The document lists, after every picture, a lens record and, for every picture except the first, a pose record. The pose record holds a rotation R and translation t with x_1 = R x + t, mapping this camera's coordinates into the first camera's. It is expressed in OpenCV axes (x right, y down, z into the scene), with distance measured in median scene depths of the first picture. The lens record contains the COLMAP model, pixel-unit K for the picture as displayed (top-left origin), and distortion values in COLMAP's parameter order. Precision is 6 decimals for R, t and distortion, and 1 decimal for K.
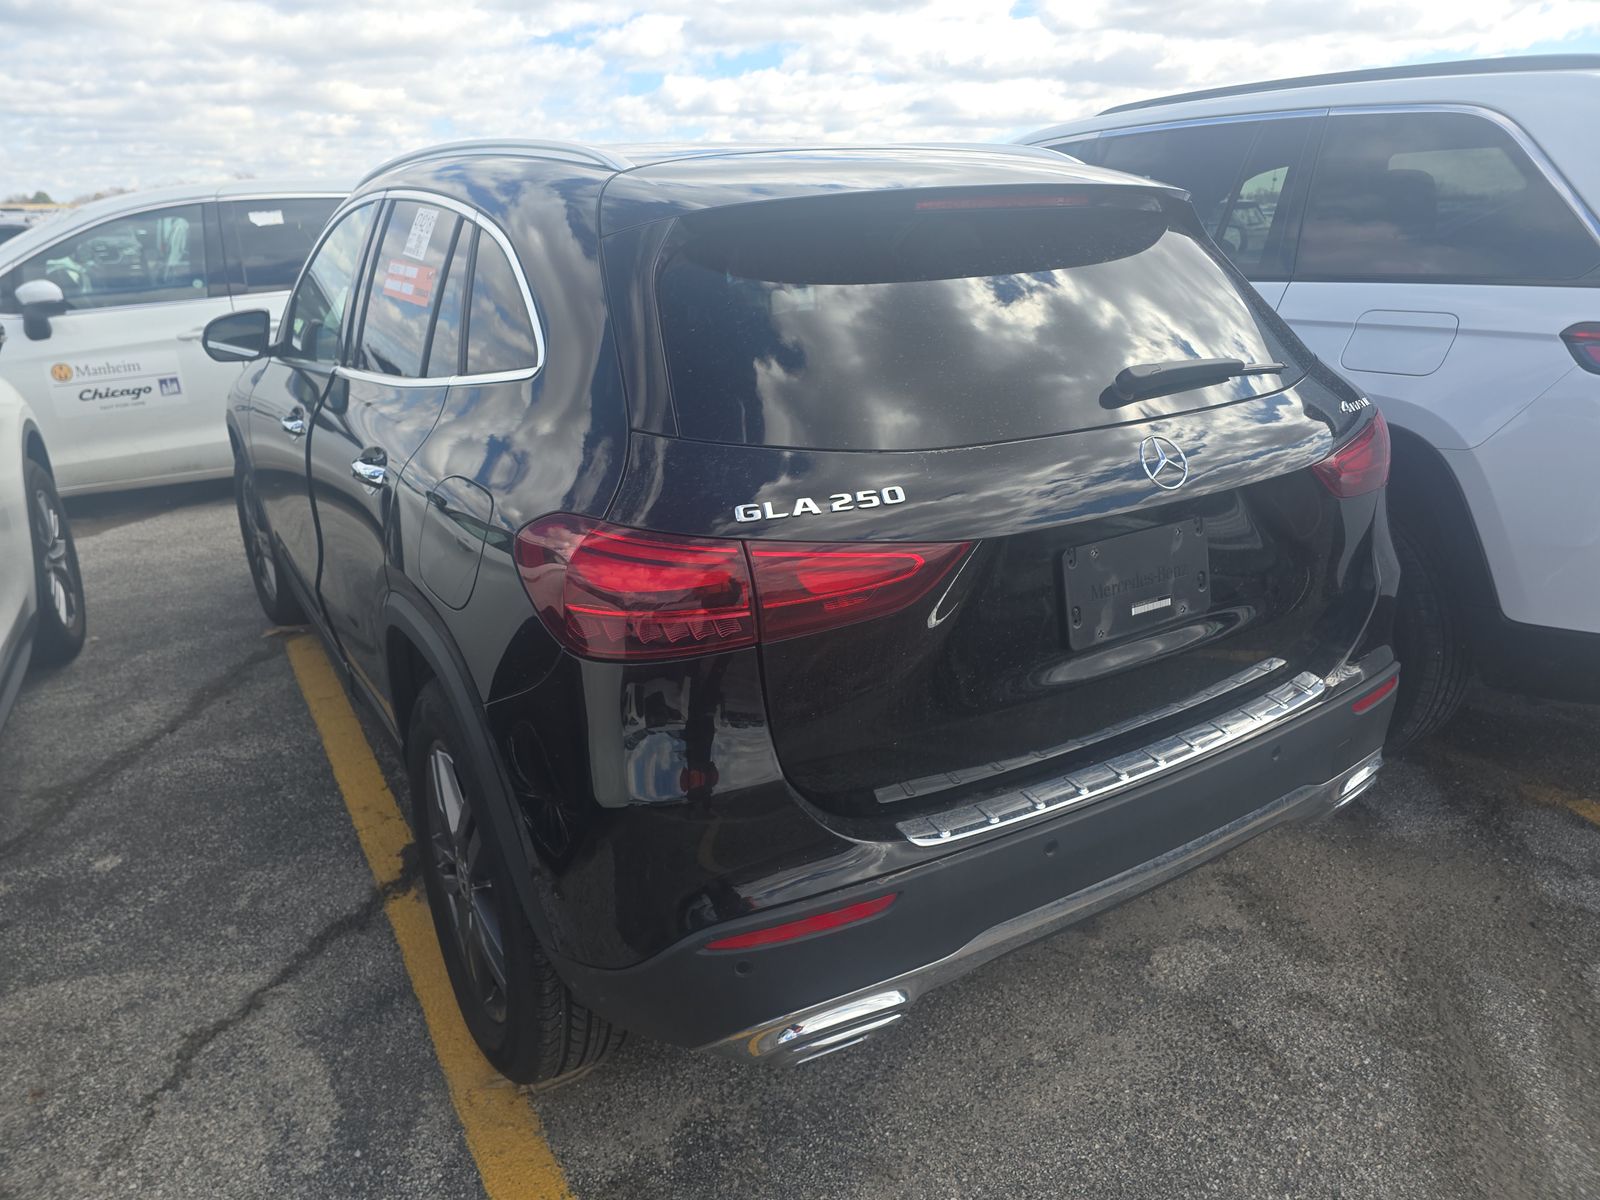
lens RADIAL K [[1087.5, 0, 800.0], [0, 1087.5, 600.0], [0, 0, 1]] dist [0.046746, -0.045570]
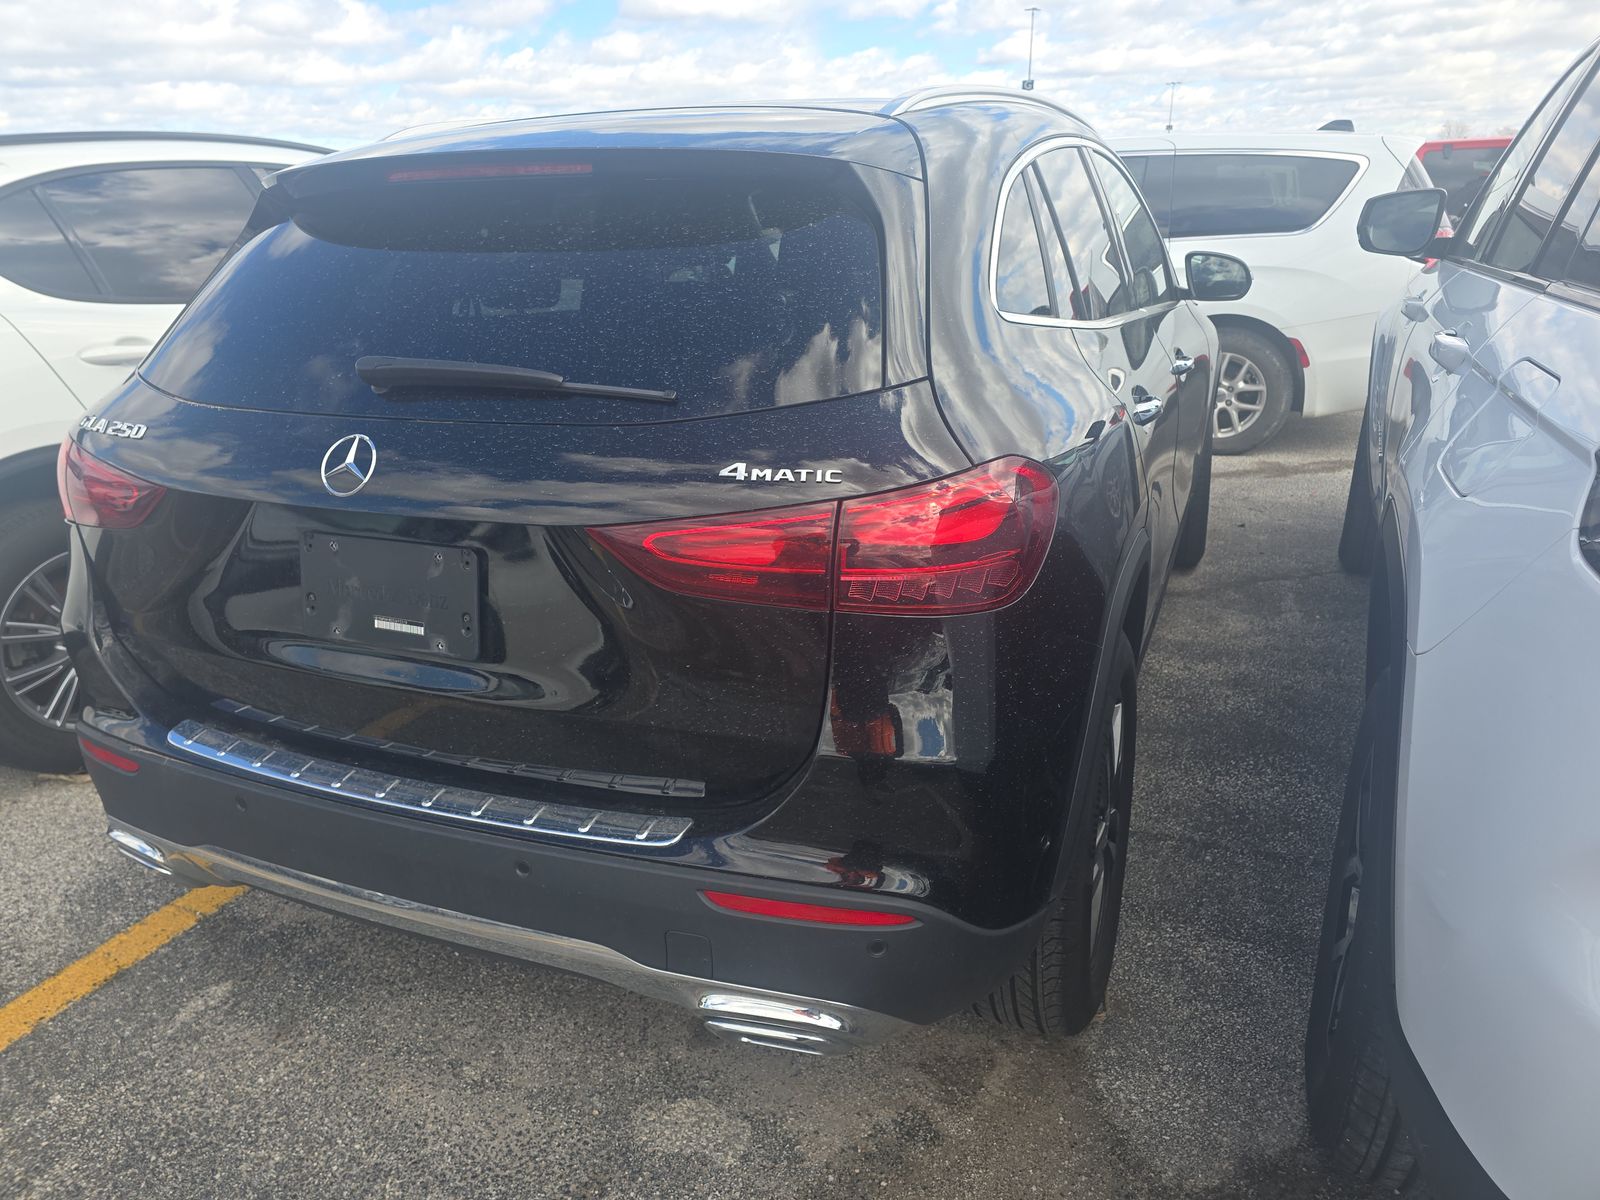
lens RADIAL K [[1090.1, 0, 790.0], [0, 1090.1, 578.2], [0, 0, 1]] dist [0.036389, -0.037342]
pose [[0.568175, 0.271045, -0.776989, 0.950253], [-0.254915, 0.955726, 0.146989, -0.197153], [0.782430, 0.114551, 0.612113, 0.547034]]
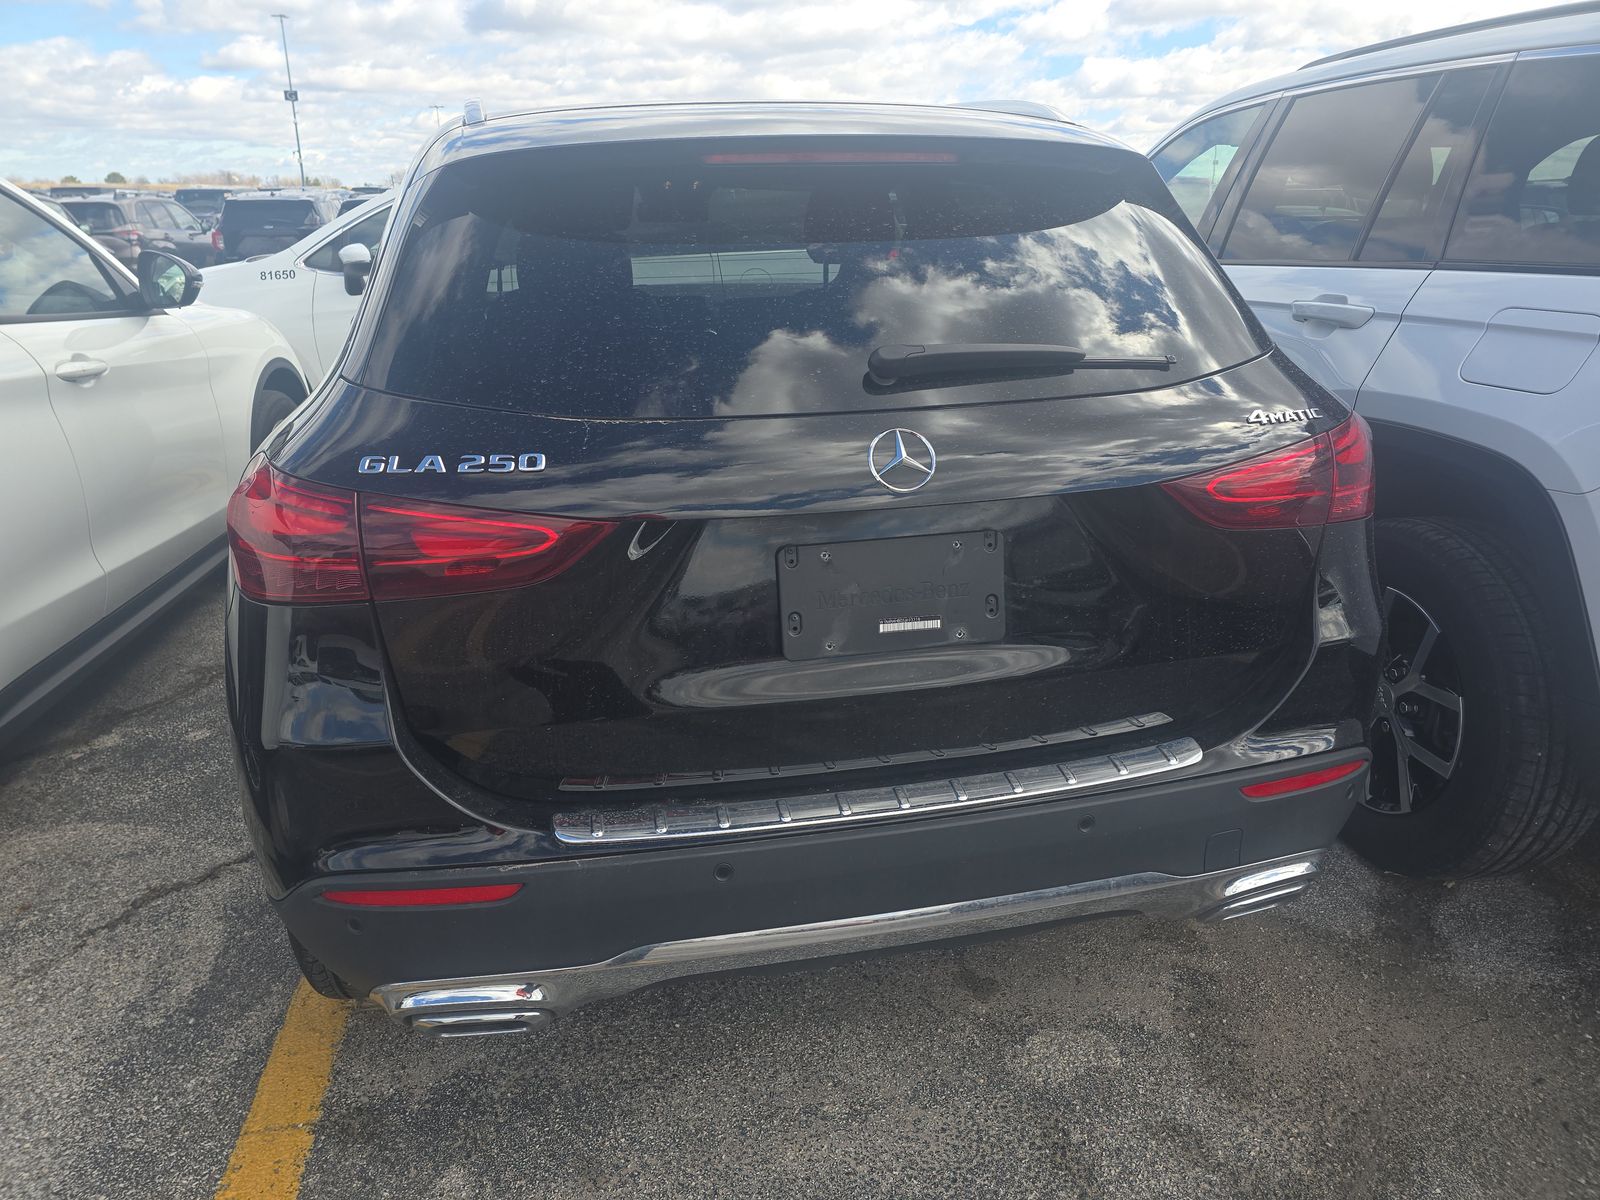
lens RADIAL K [[1087.8, 0, 792.7], [0, 1087.8, 582.8], [0, 0, 1]] dist [0.055116, -0.052380]
pose [[0.938920, 0.123142, -0.321349, 0.402582], [-0.124079, 0.992115, 0.017649, -0.025444], [0.320989, 0.023301, 0.946796, 0.112869]]
